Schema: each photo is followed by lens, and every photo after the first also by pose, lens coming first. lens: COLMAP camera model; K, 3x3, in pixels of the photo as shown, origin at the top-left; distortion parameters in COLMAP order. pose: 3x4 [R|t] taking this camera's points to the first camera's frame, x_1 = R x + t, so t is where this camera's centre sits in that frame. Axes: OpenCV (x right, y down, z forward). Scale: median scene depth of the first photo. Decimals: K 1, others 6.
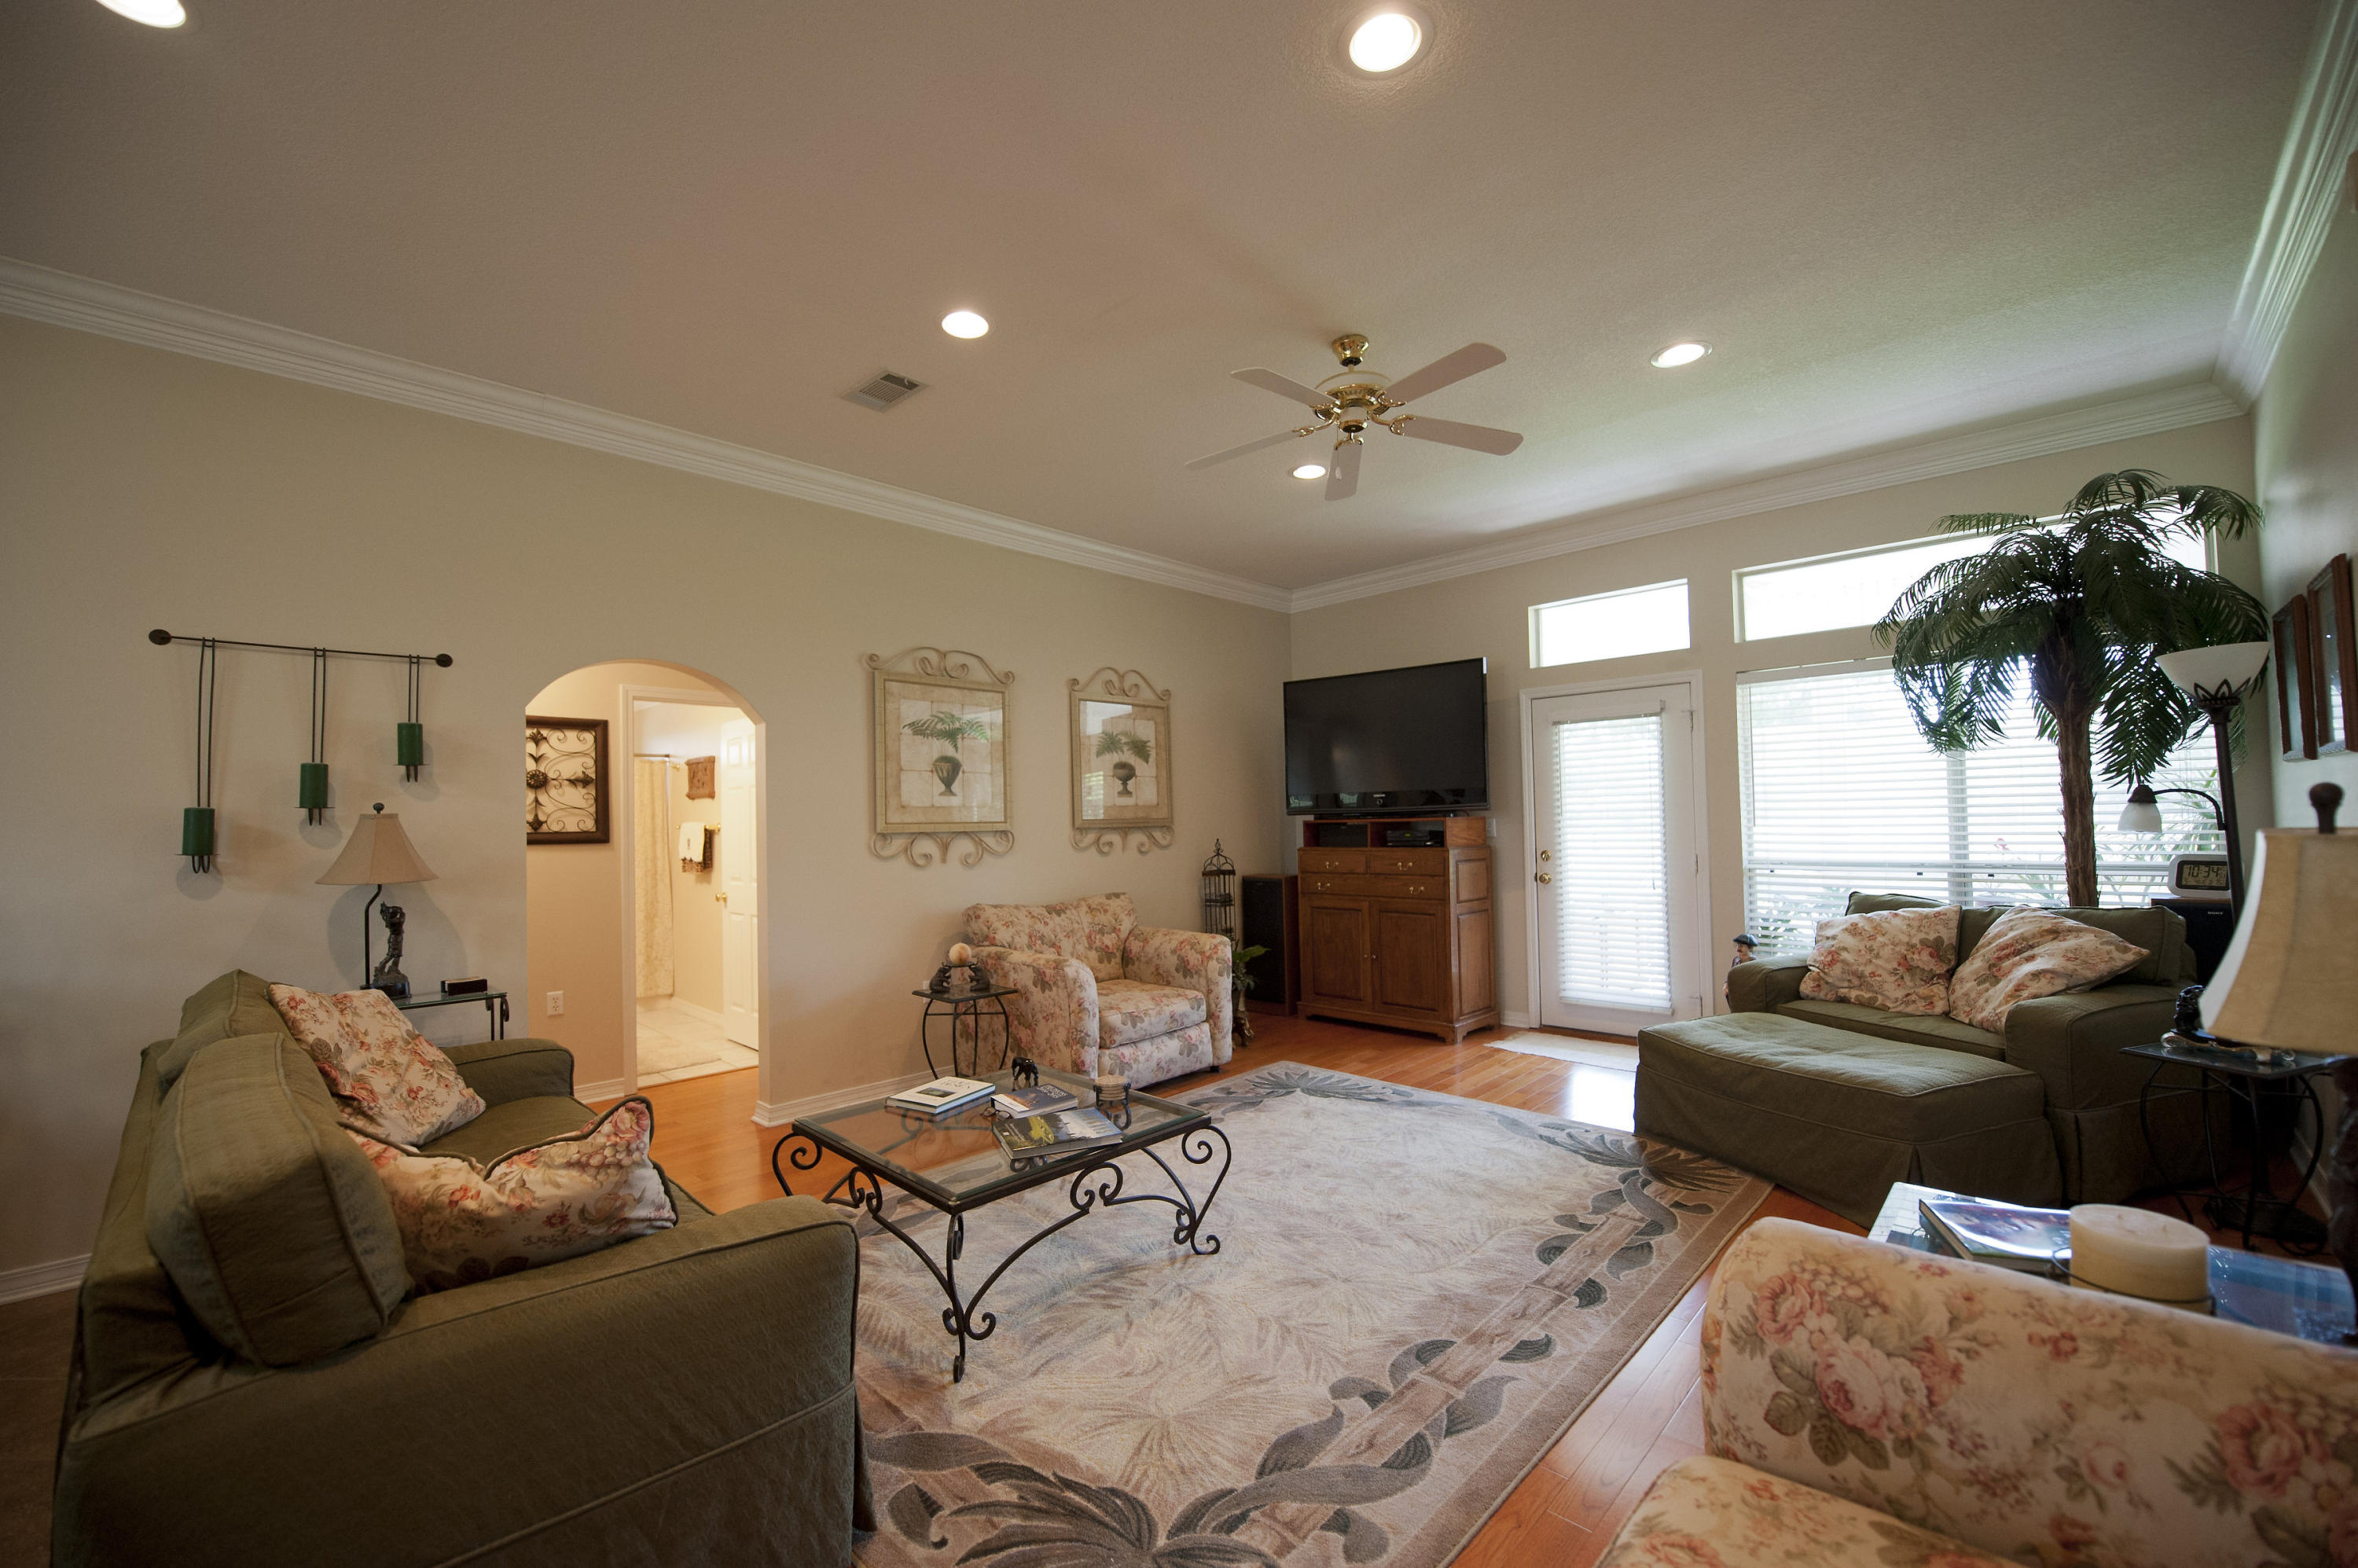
lens RADIAL K [[937.8, 0, 1189.6], [0, 937.8, 795.9], [0, 0, 1]] dist [-0.018499, -0.000873]
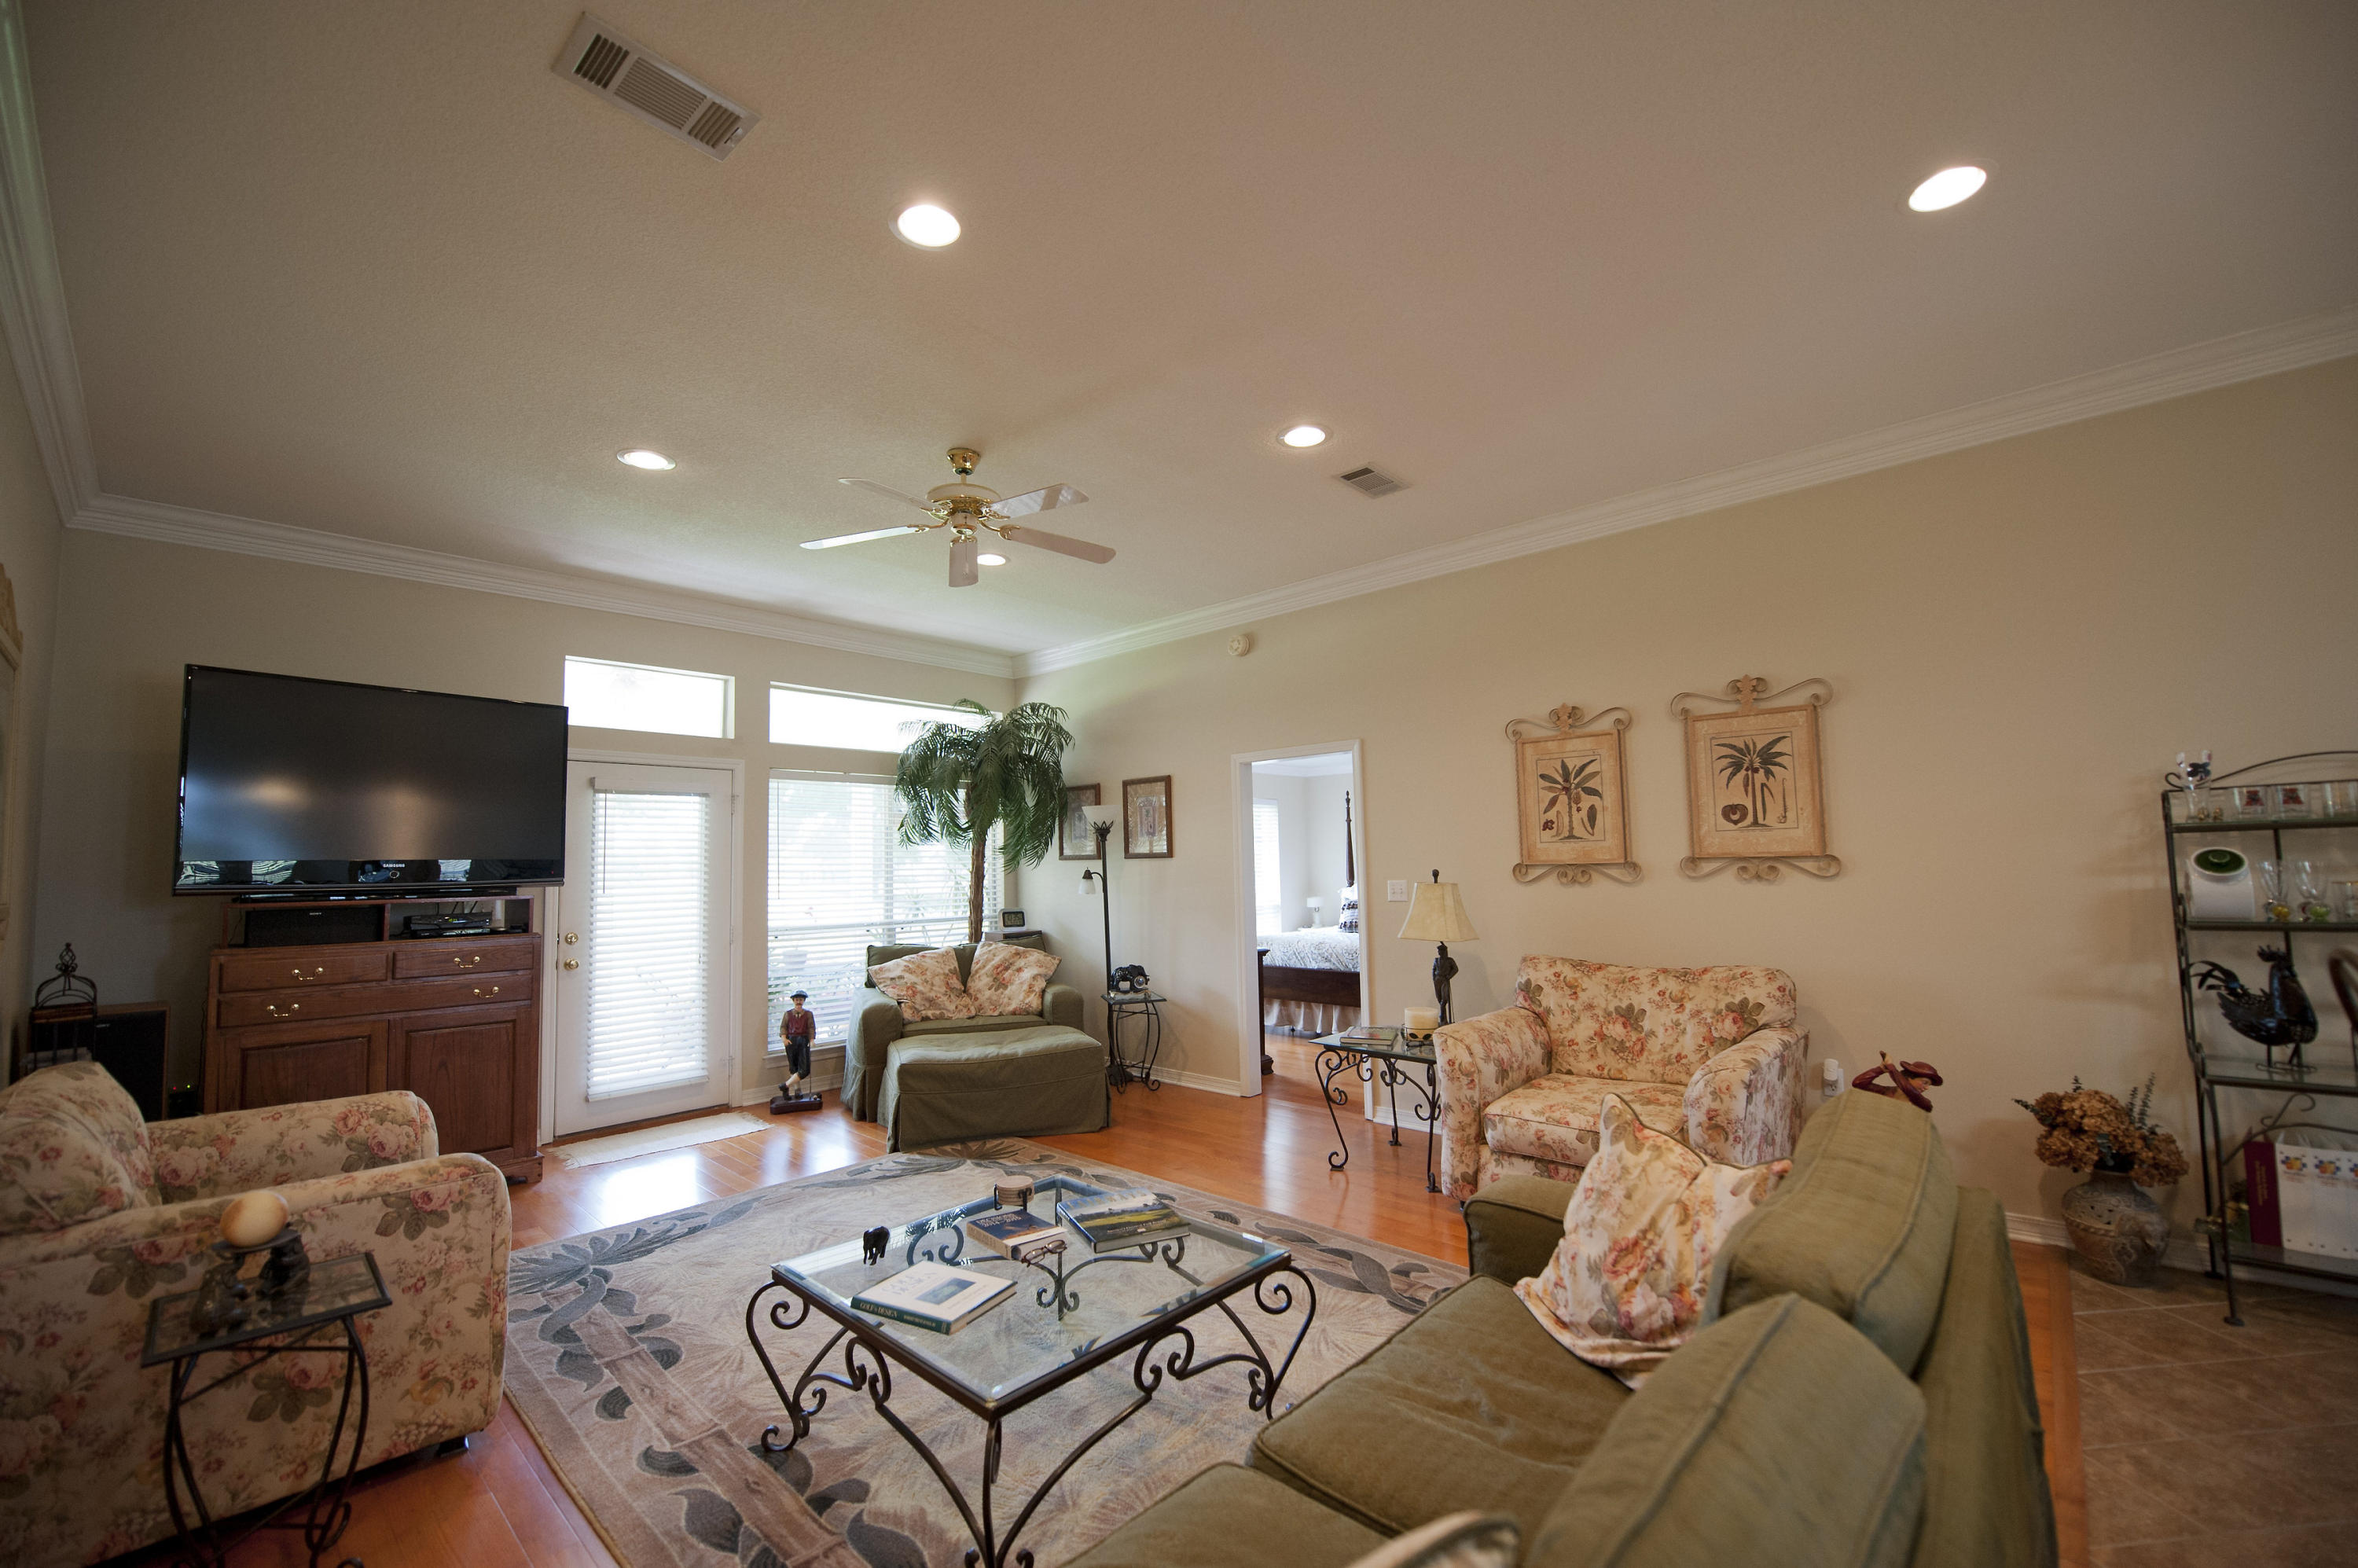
lens RADIAL K [[937.8, 0, 1176.3], [0, 937.8, 793.1], [0, 0, 1]] dist [-0.018499, -0.000873]
pose [[-0.018572, 0.099145, 0.994900, -0.769825], [-0.004438, 0.995053, -0.099244, 0.017777], [-0.999818, -0.006258, -0.018040, 0.661193]]
